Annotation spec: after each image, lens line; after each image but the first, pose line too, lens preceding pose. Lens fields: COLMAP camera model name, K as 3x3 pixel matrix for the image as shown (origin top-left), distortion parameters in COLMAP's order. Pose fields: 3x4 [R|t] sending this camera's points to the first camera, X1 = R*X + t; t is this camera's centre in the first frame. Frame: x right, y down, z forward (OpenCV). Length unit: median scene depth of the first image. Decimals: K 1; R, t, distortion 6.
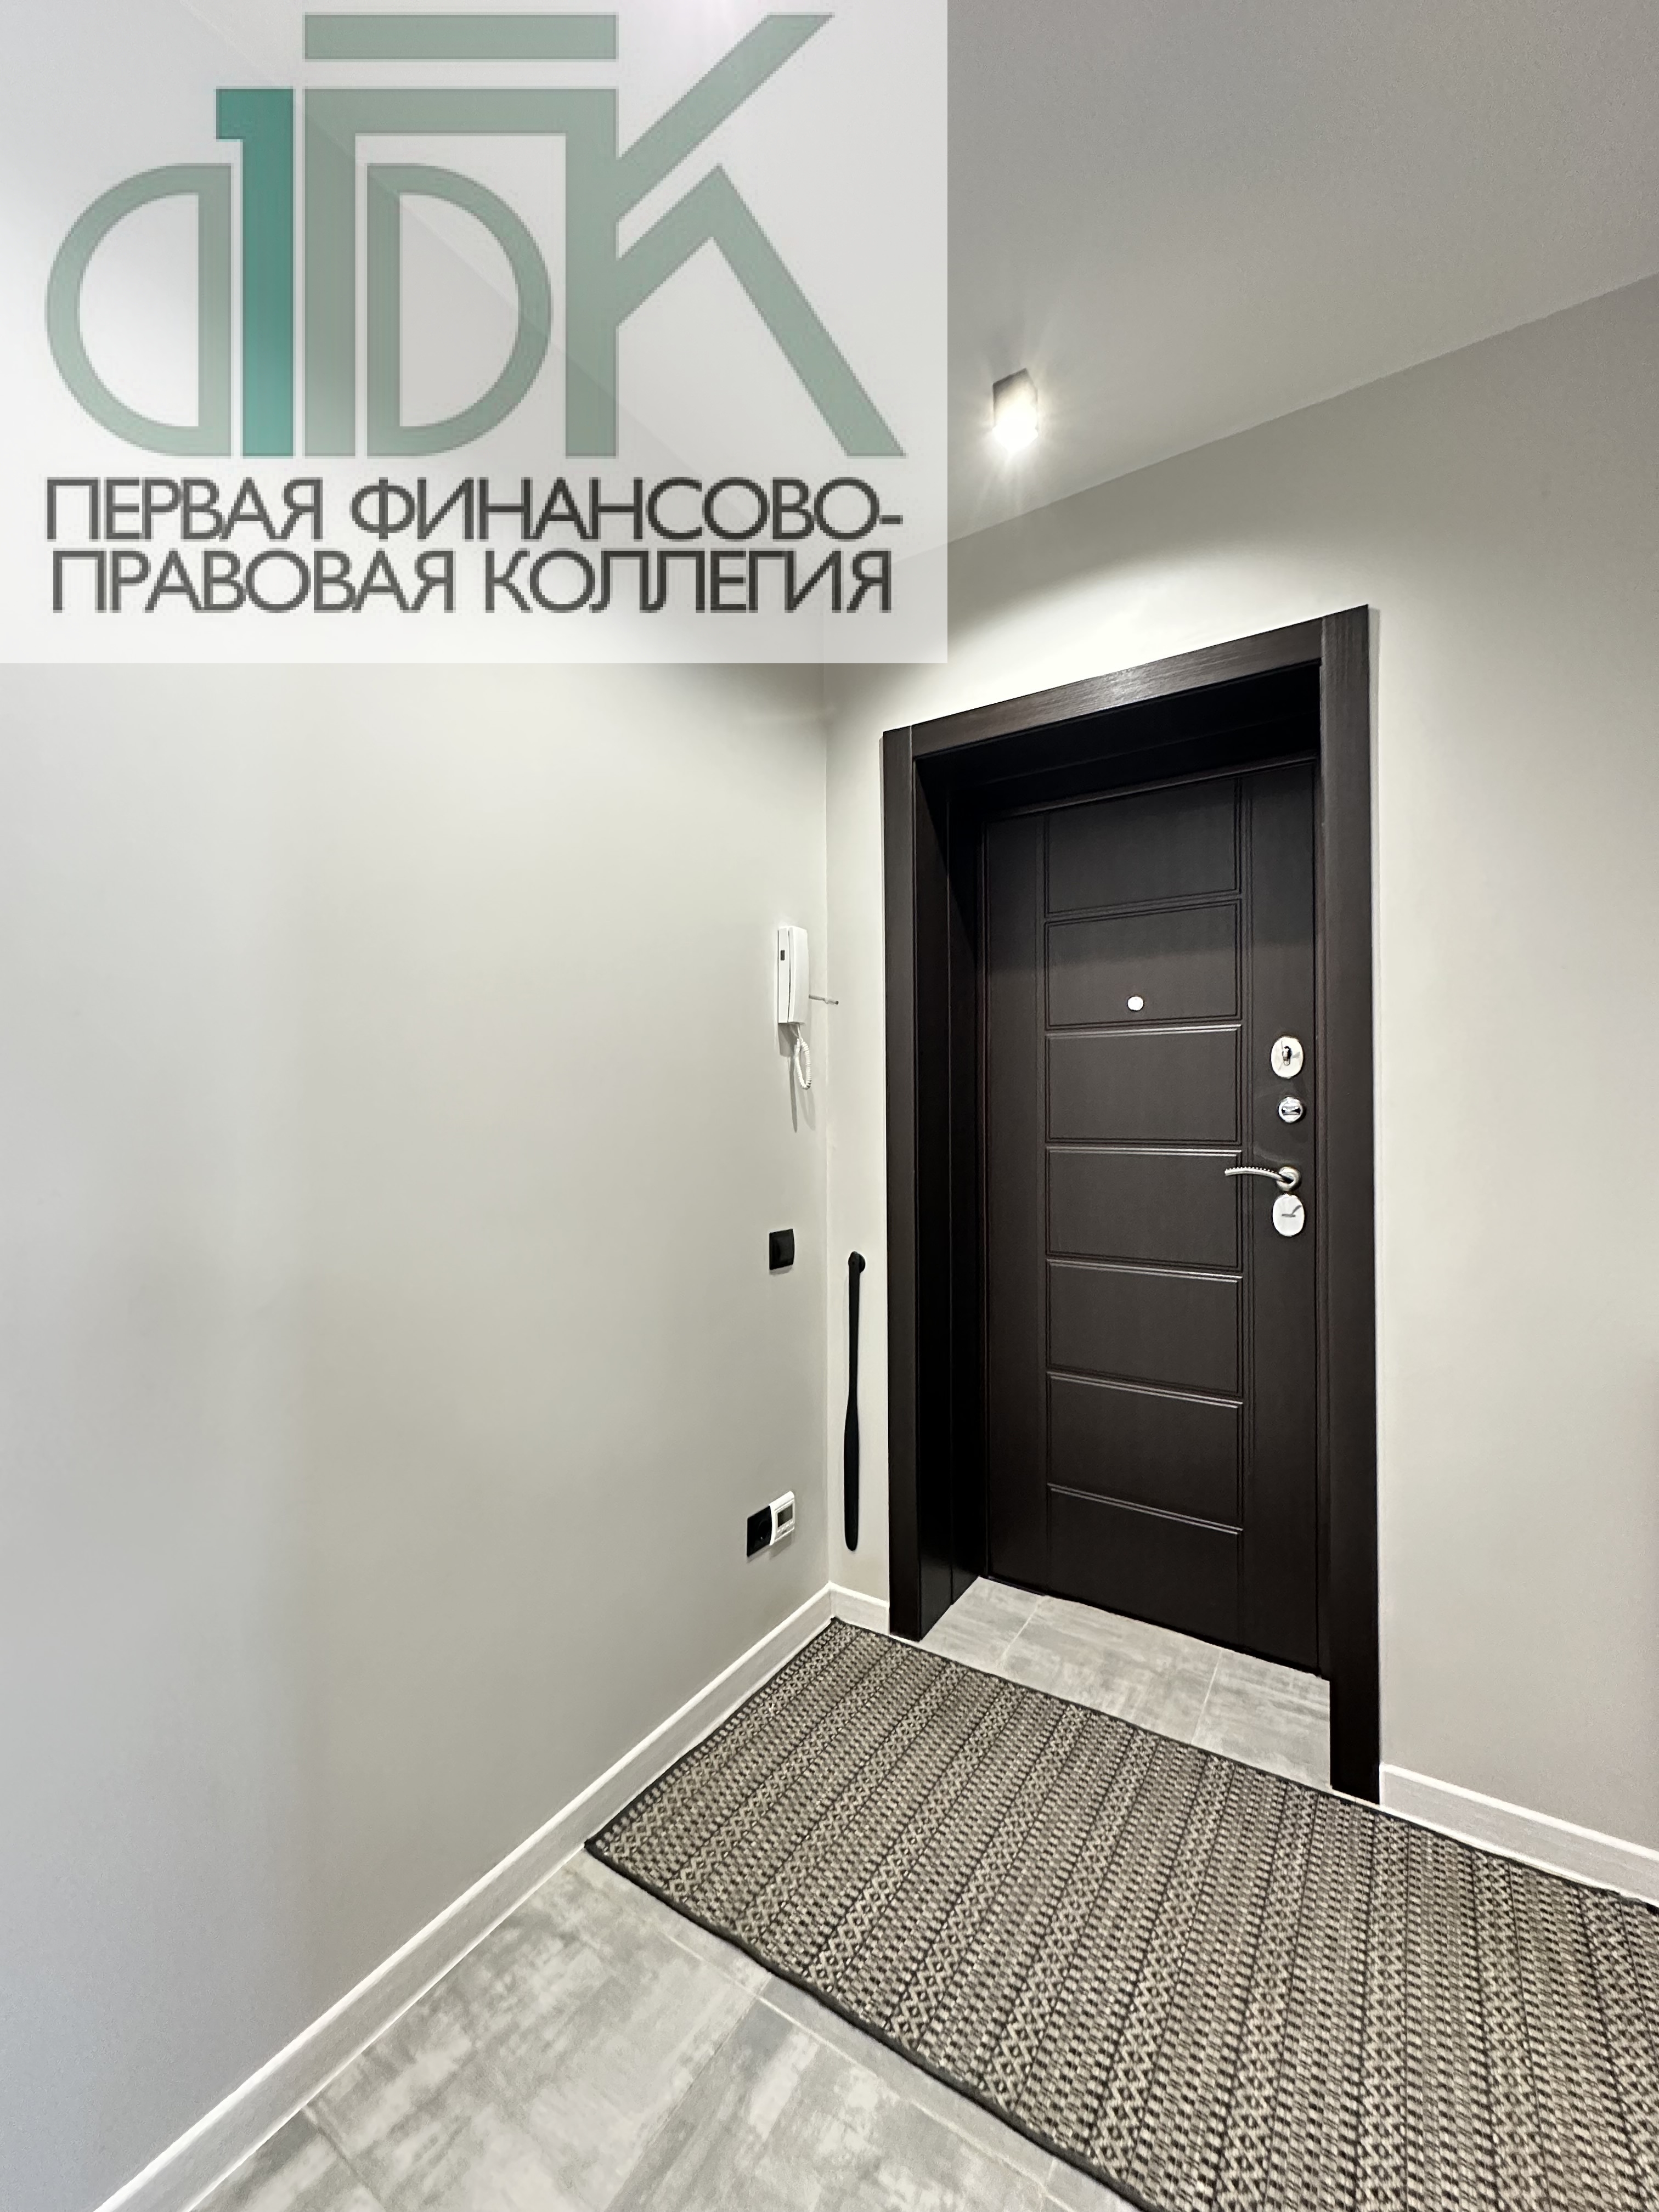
lens RADIAL K [[875.6, 0, 826.8], [0, 875.6, 1102.4], [0, 0, 1]] dist [-0.012922, 0.000721]
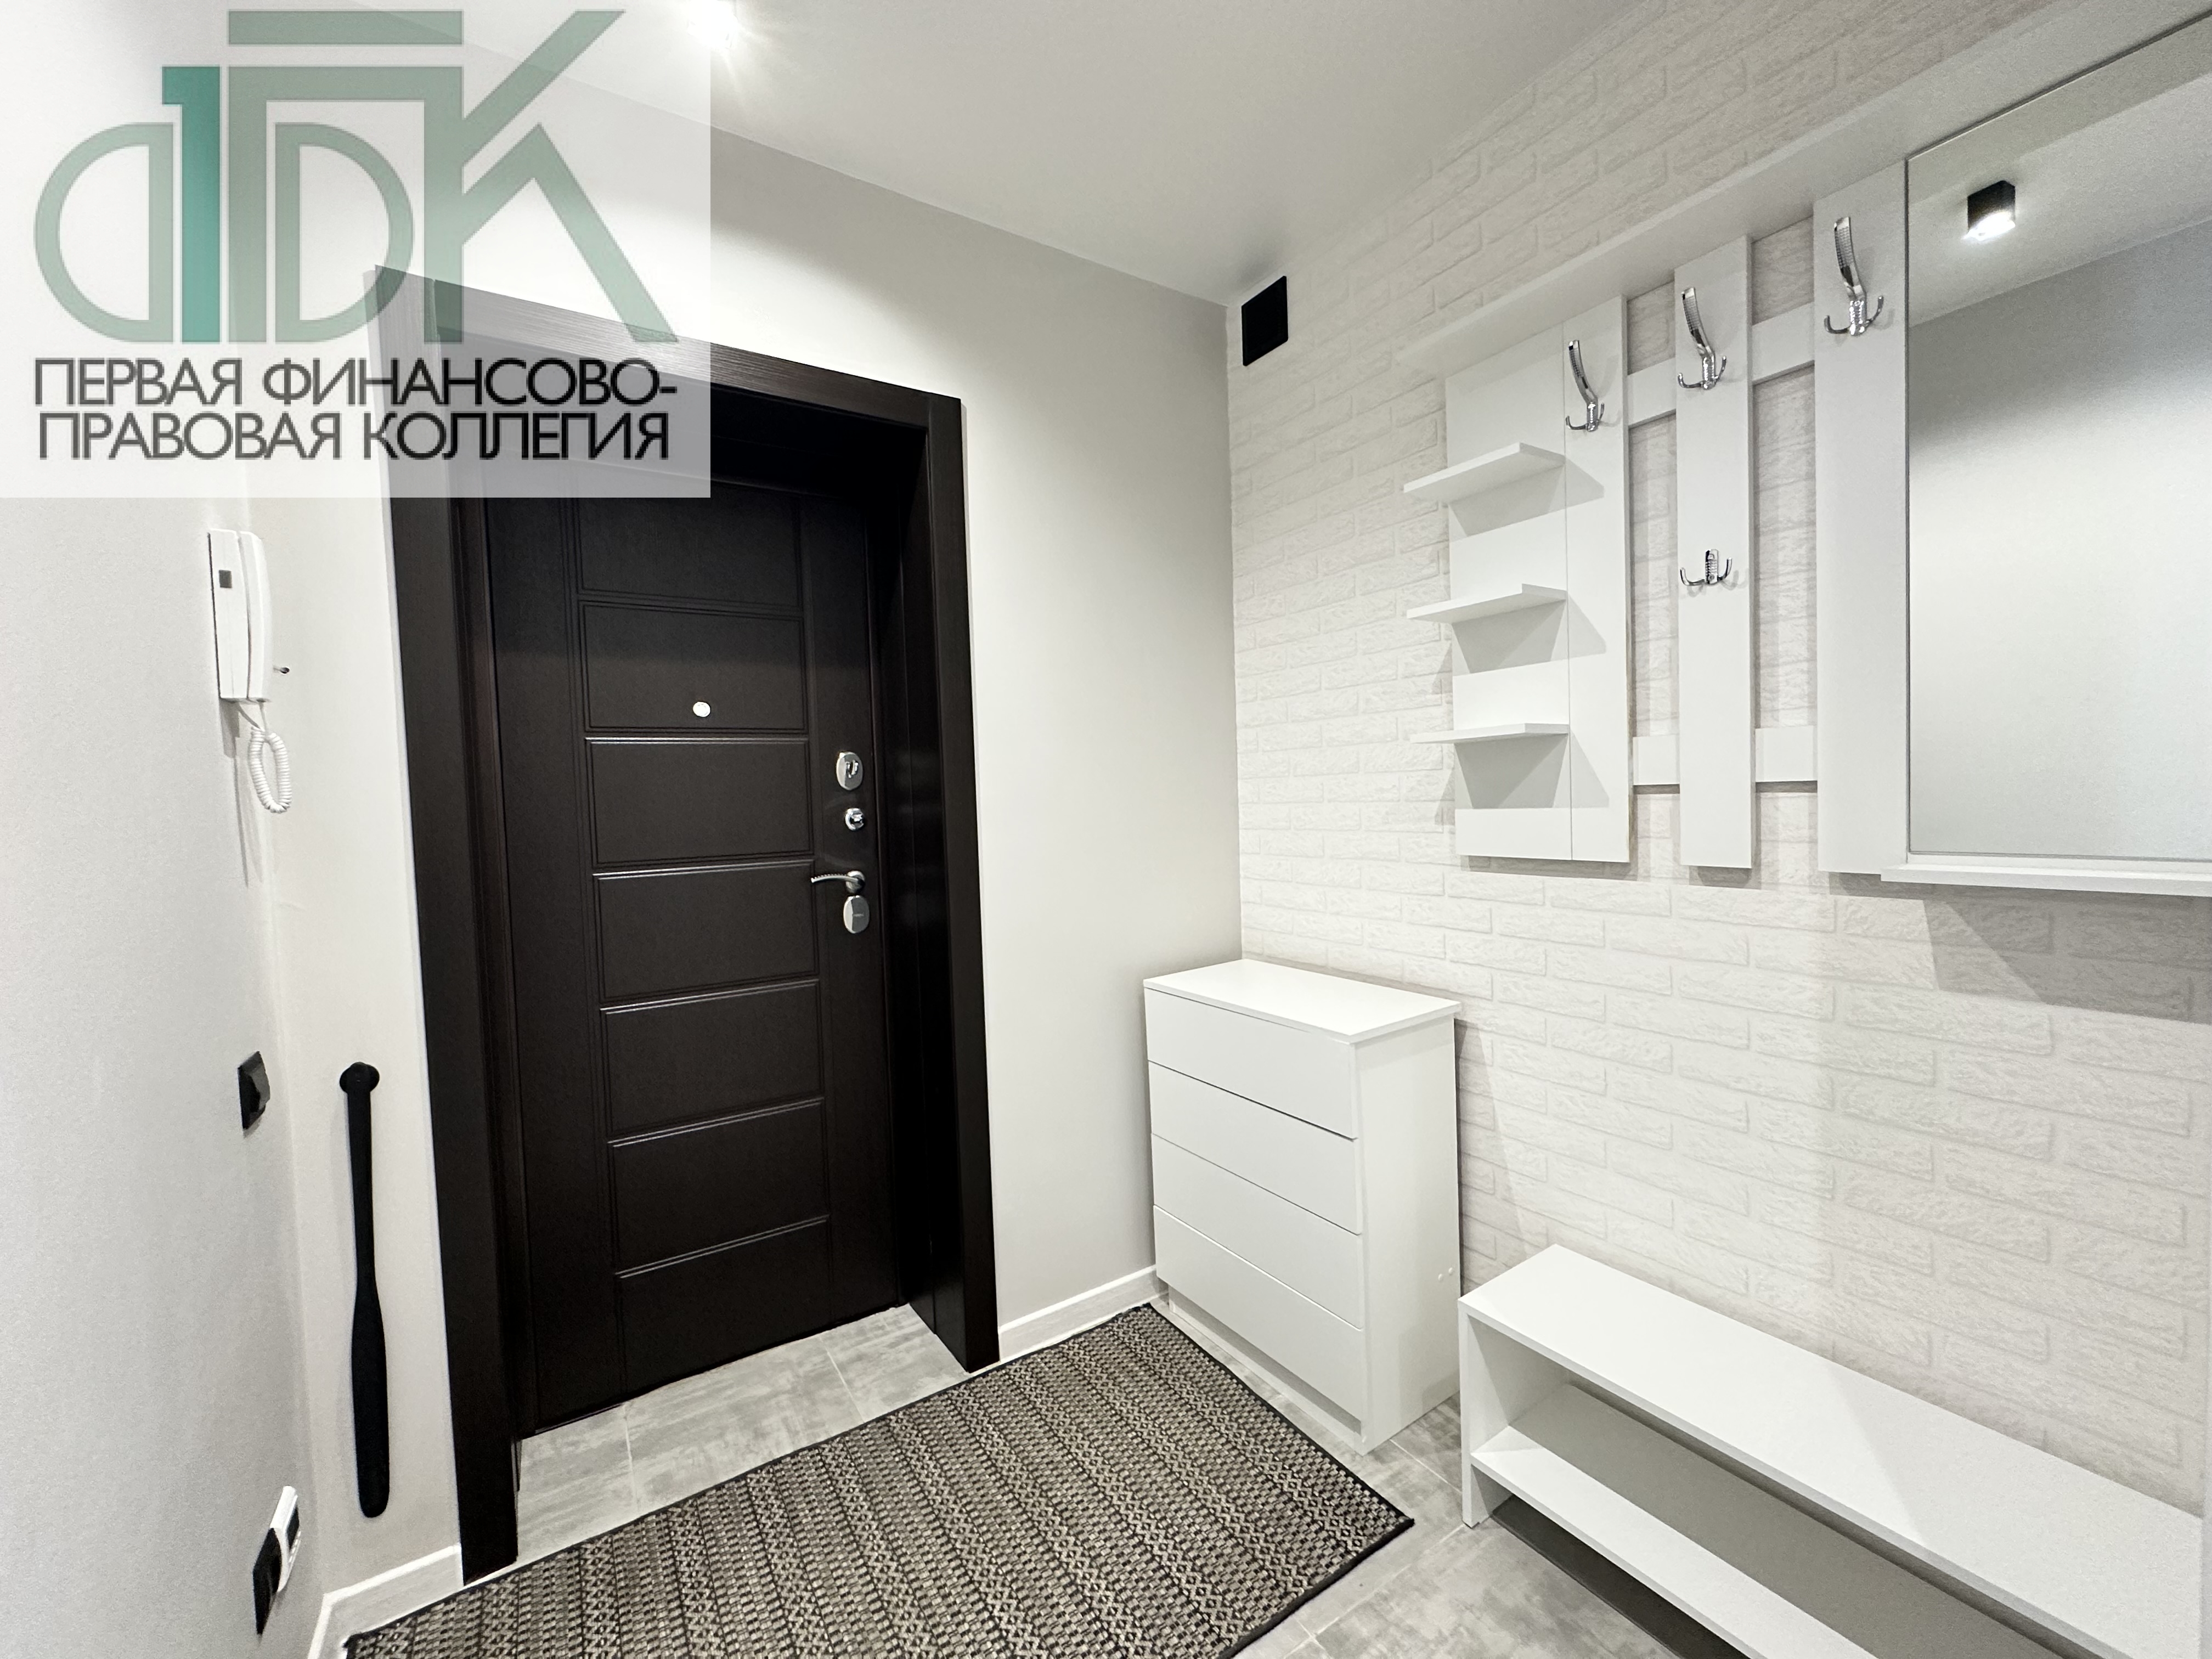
lens RADIAL K [[875.6, 0, 1102.2], [0, 875.6, 826.3], [0, 0, 1]] dist [-0.012922, 0.000721]
pose [[0.415916, -0.043496, 0.908362, -0.366034], [0.030033, 0.998968, 0.034083, -0.010308], [-0.908907, 0.013105, 0.416793, 0.271380]]
